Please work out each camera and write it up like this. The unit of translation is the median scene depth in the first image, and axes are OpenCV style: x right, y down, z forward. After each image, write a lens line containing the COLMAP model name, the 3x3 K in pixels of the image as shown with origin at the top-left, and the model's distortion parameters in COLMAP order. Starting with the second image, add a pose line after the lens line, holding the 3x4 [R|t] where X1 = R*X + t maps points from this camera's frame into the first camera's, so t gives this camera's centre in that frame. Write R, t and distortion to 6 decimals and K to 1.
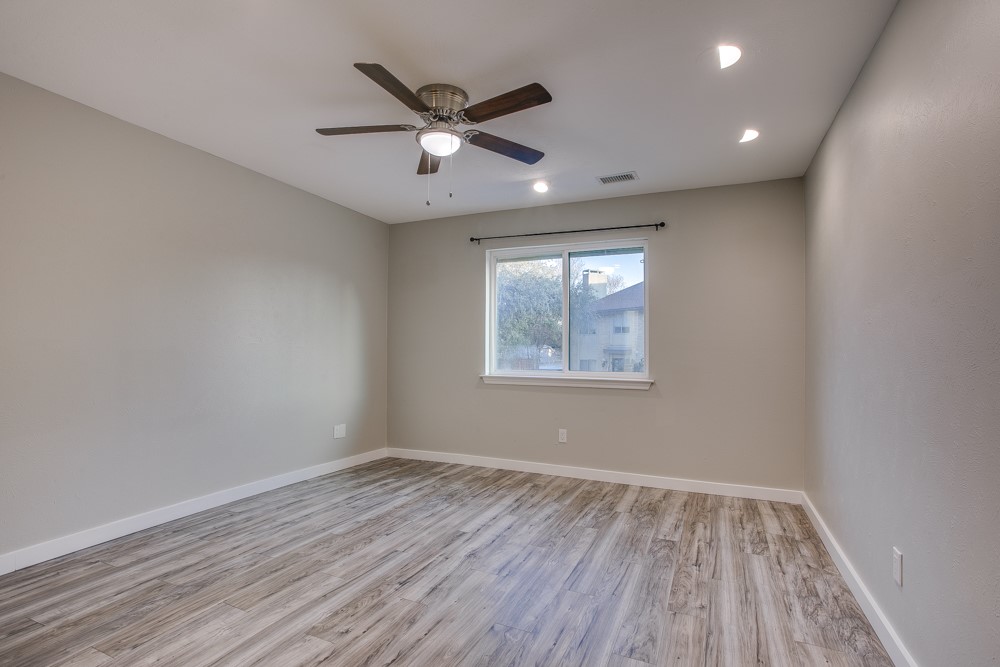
lens RADIAL K [[493.7, 0, 494.7], [0, 493.7, 334.5], [0, 0, 1]] dist [-0.030410, 0.000557]
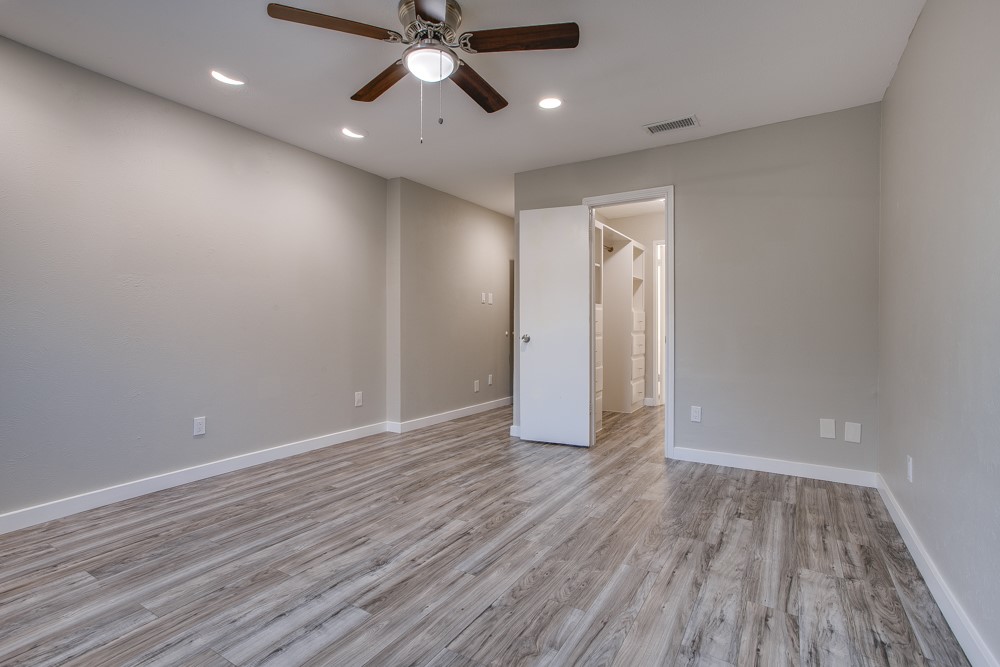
lens RADIAL K [[493.7, 0, 499.5], [0, 493.7, 327.7], [0, 0, 1]] dist [-0.030410, 0.000557]
pose [[-0.992747, -0.015970, 0.119155, -0.344941], [-0.017926, 0.999721, -0.015363, 0.081391], [-0.118877, -0.017387, -0.992757, 1.872296]]
